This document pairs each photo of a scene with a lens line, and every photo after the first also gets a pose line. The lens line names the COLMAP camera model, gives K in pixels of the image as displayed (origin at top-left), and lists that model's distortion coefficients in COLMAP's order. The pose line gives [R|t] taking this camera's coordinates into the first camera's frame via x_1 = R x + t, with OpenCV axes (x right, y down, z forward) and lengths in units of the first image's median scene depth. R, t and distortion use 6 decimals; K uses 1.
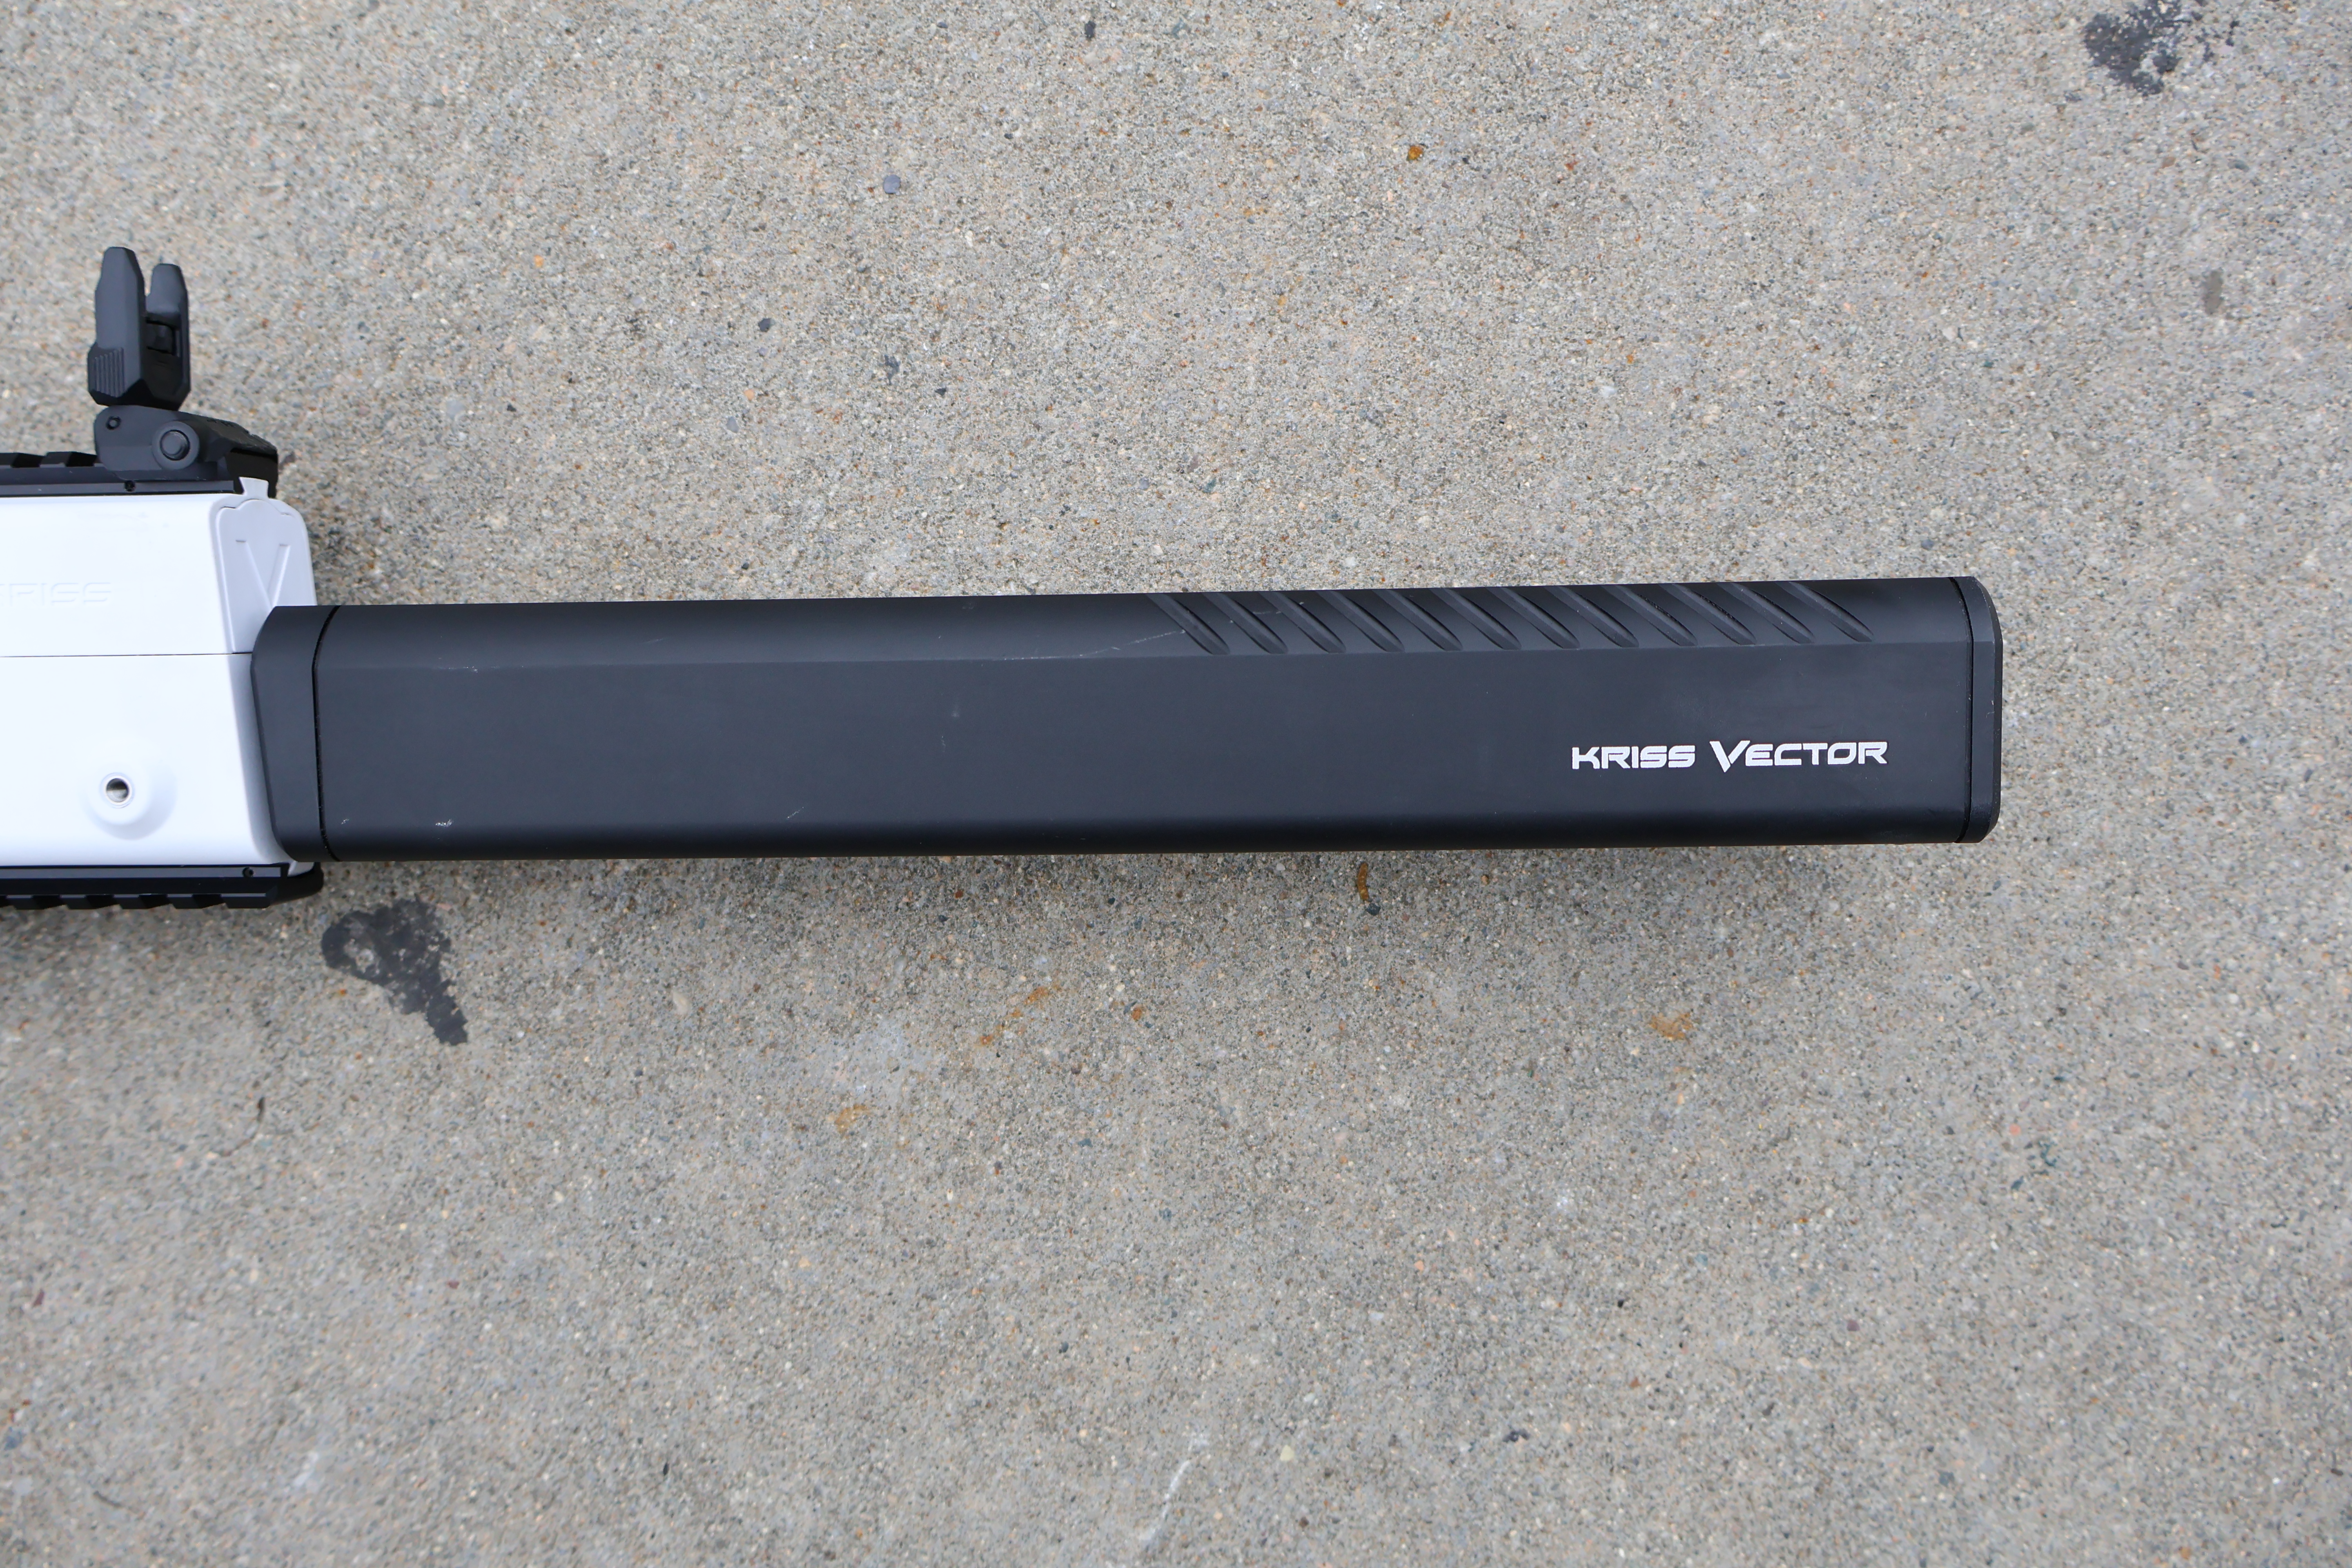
lens RADIAL K [[2039.6, 0, 1220.7], [0, 2039.6, 759.3], [0, 0, 1]] dist [0.014604, -0.008858]
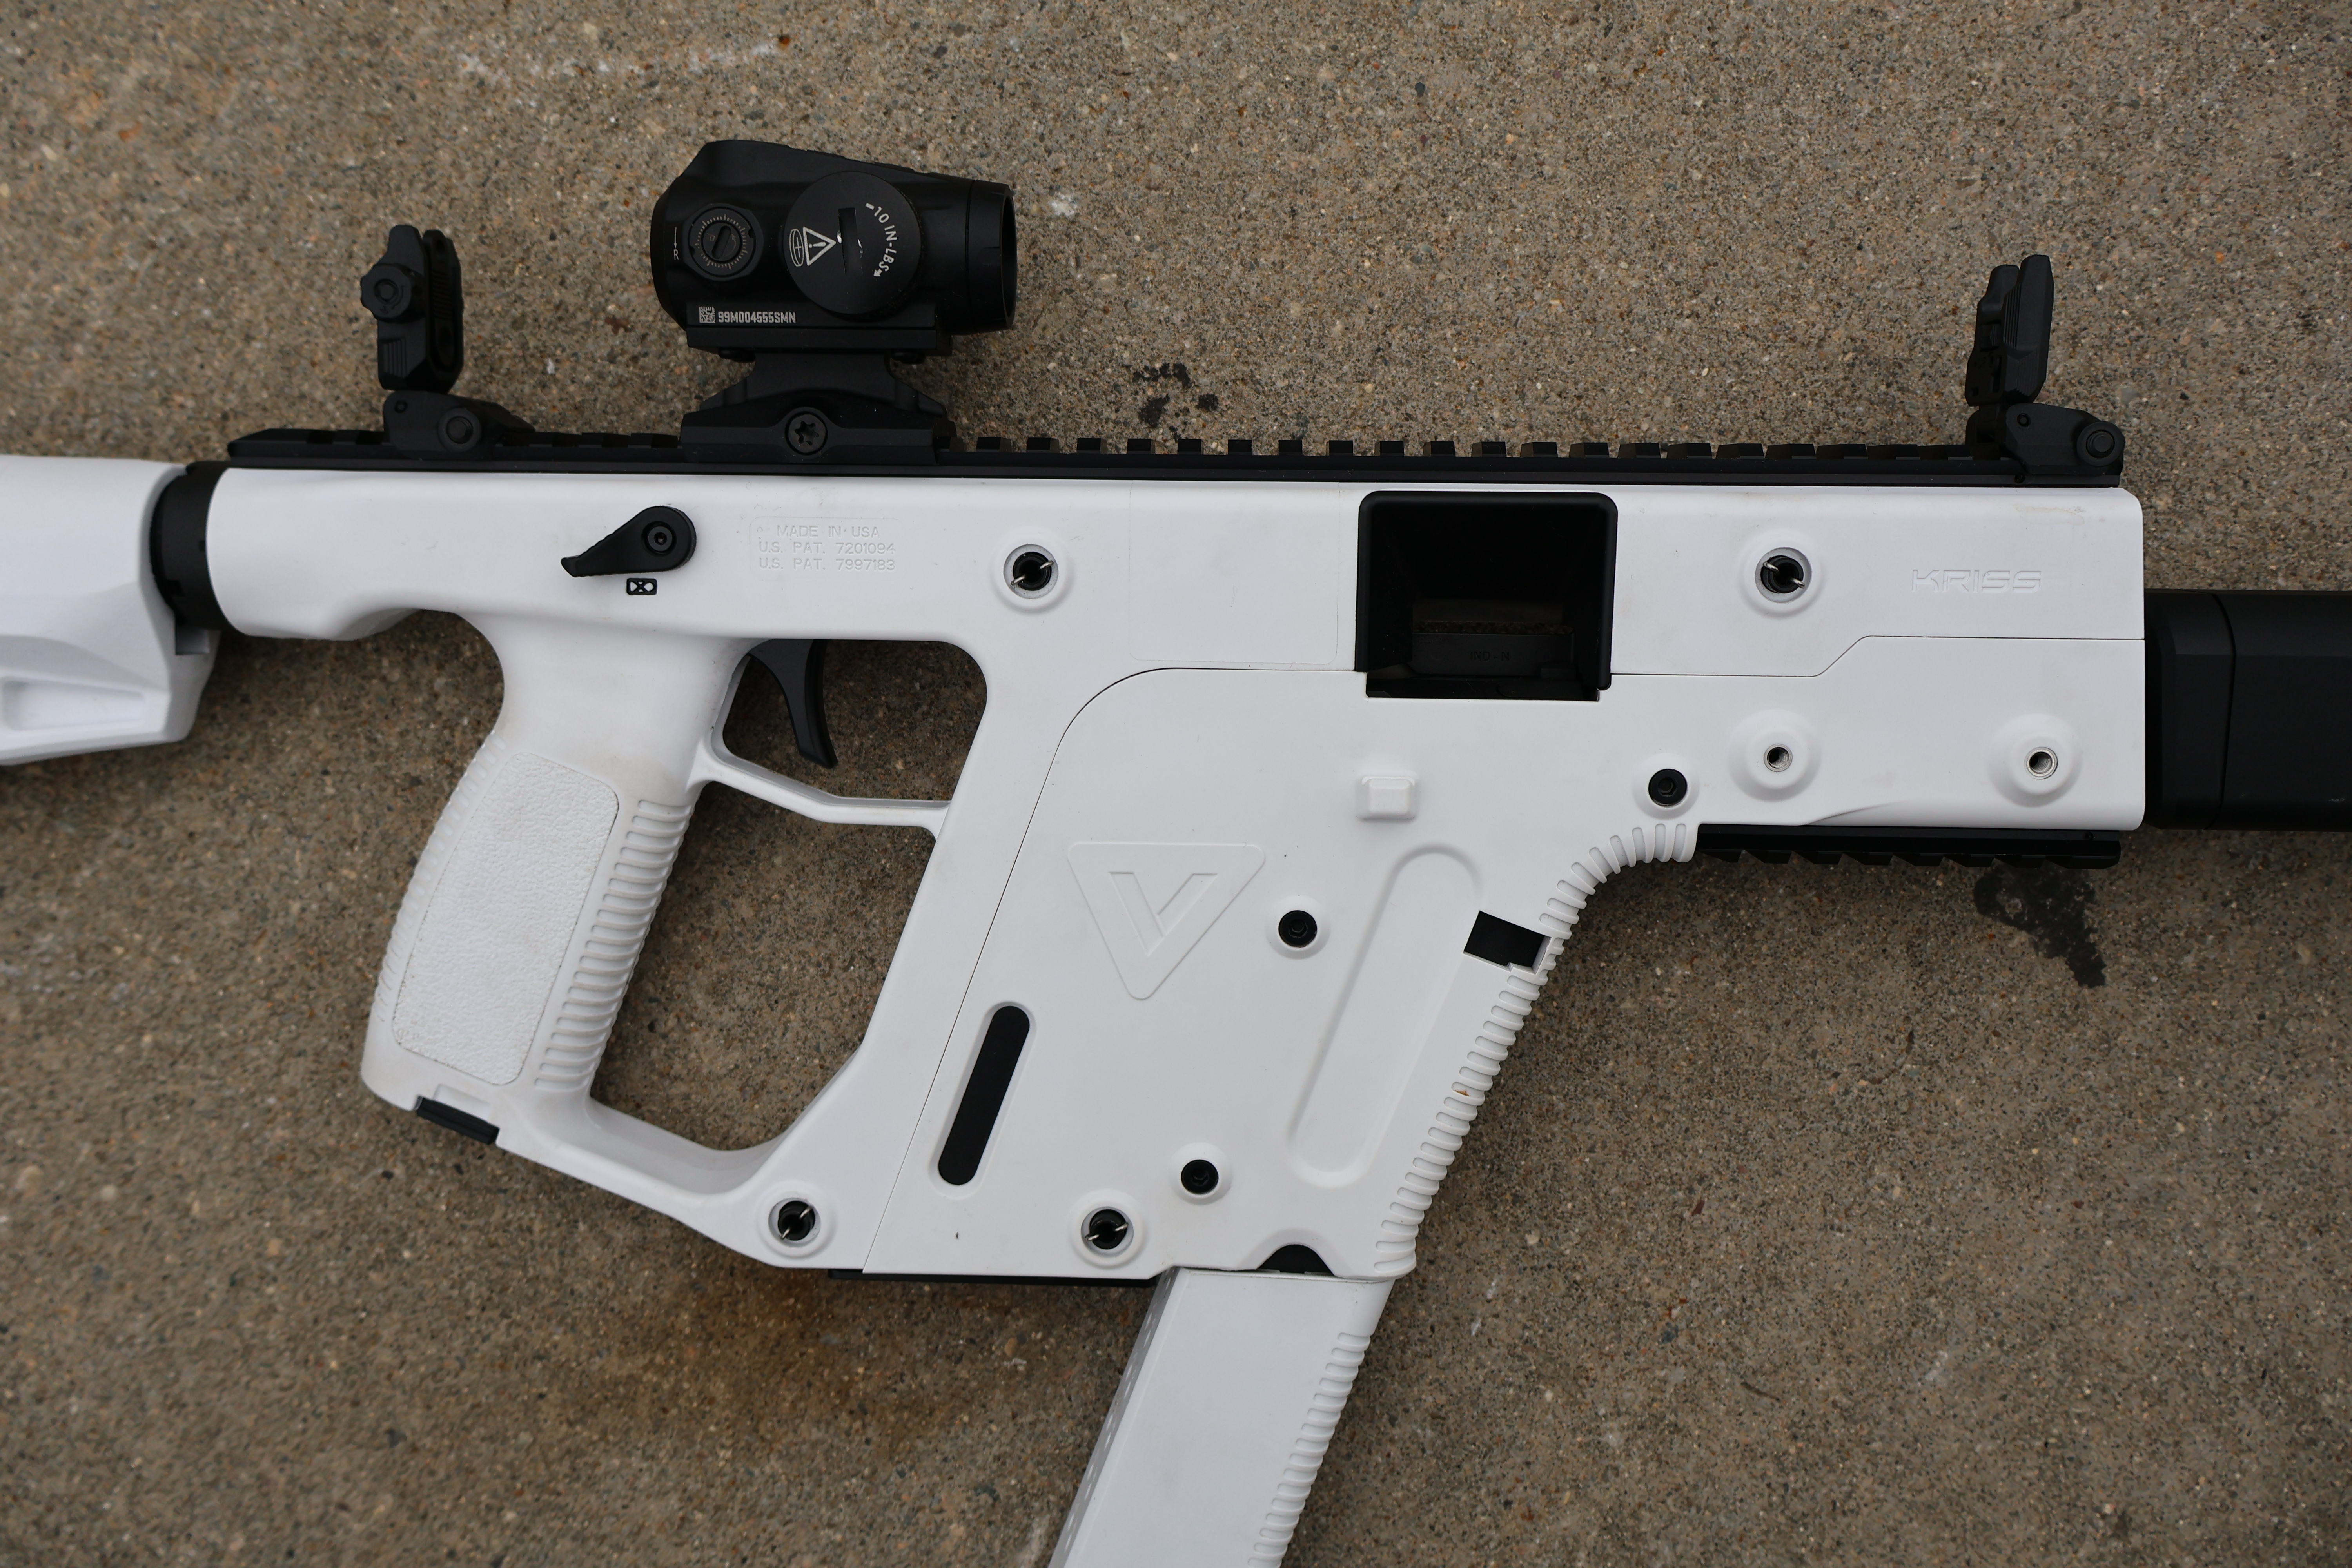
lens RADIAL K [[2039.6, 0, 1163.1], [0, 2039.6, 773.3], [0, 0, 1]] dist [0.014604, -0.008858]
pose [[0.999595, 0.023899, 0.015467, -0.891452], [-0.024821, 0.997742, 0.062411, -0.029240], [-0.013940, -0.062769, 0.997931, -0.070217]]
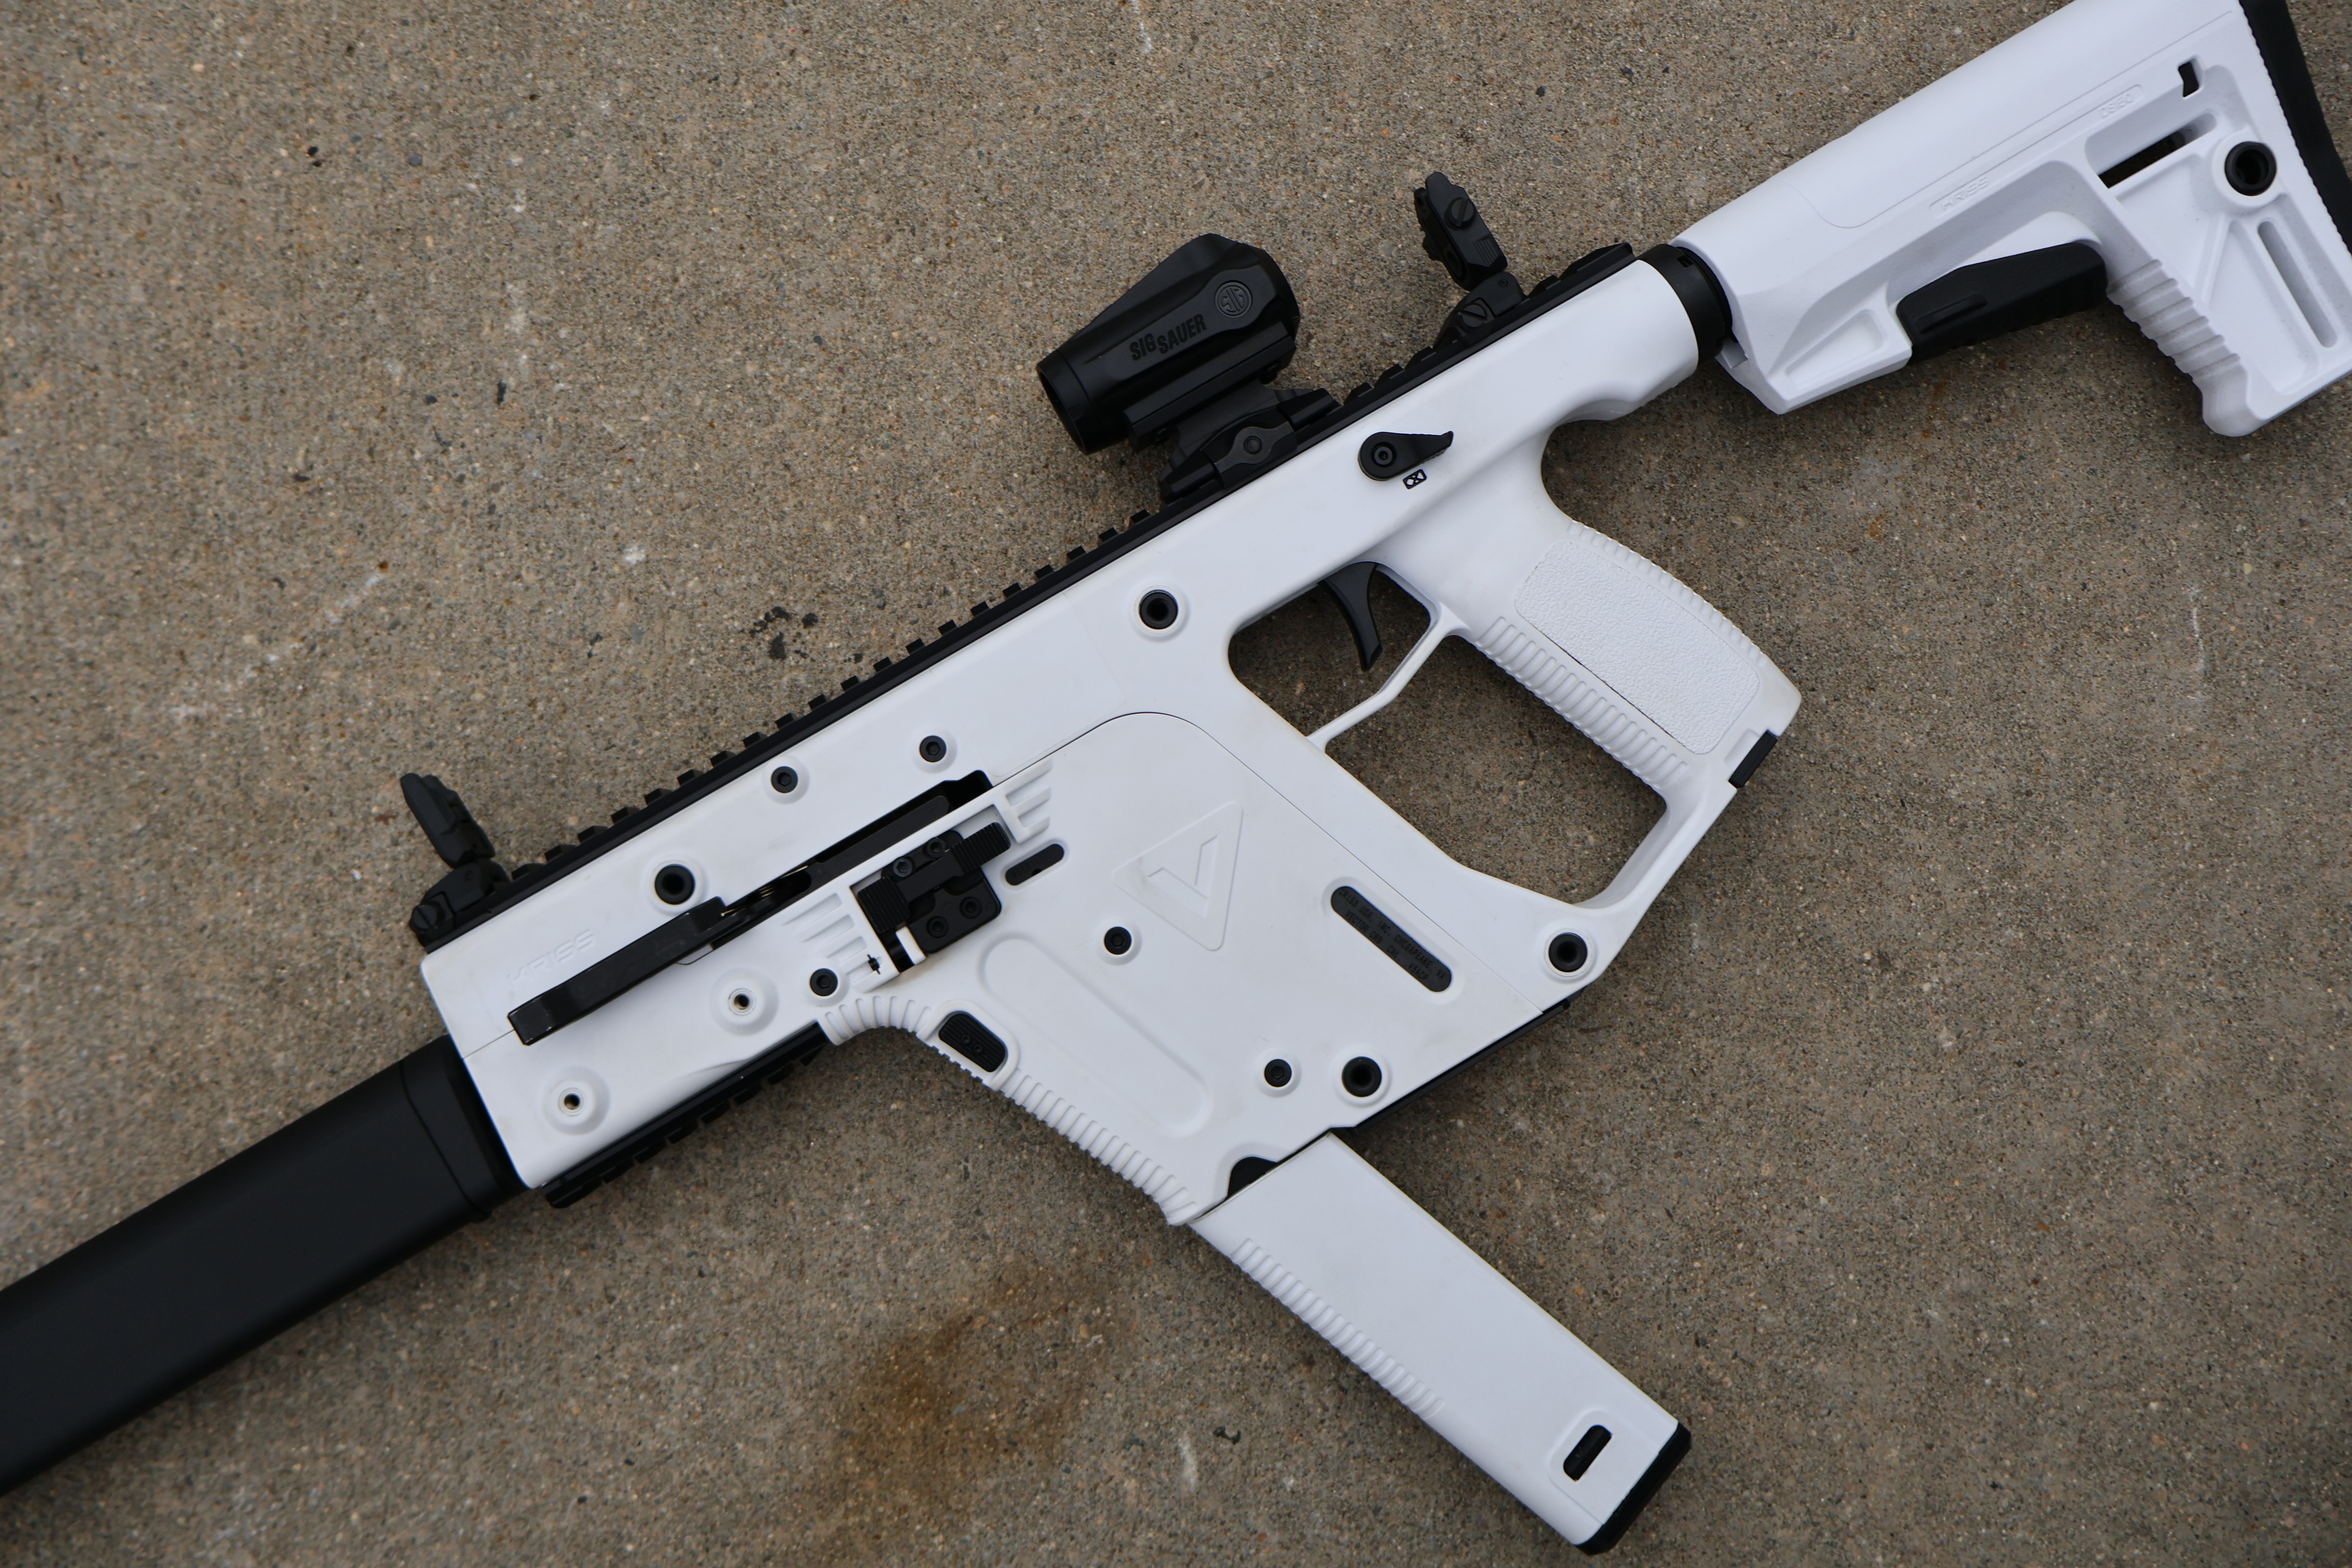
lens RADIAL K [[2039.6, 0, 1163.7], [0, 2039.6, 784.9], [0, 0, 1]] dist [0.014604, -0.008858]
pose [[0.847273, -0.521872, 0.098886, -0.847638], [0.526388, 0.849879, -0.024936, 0.100602], [-0.071027, 0.073180, 0.994786, -0.387280]]
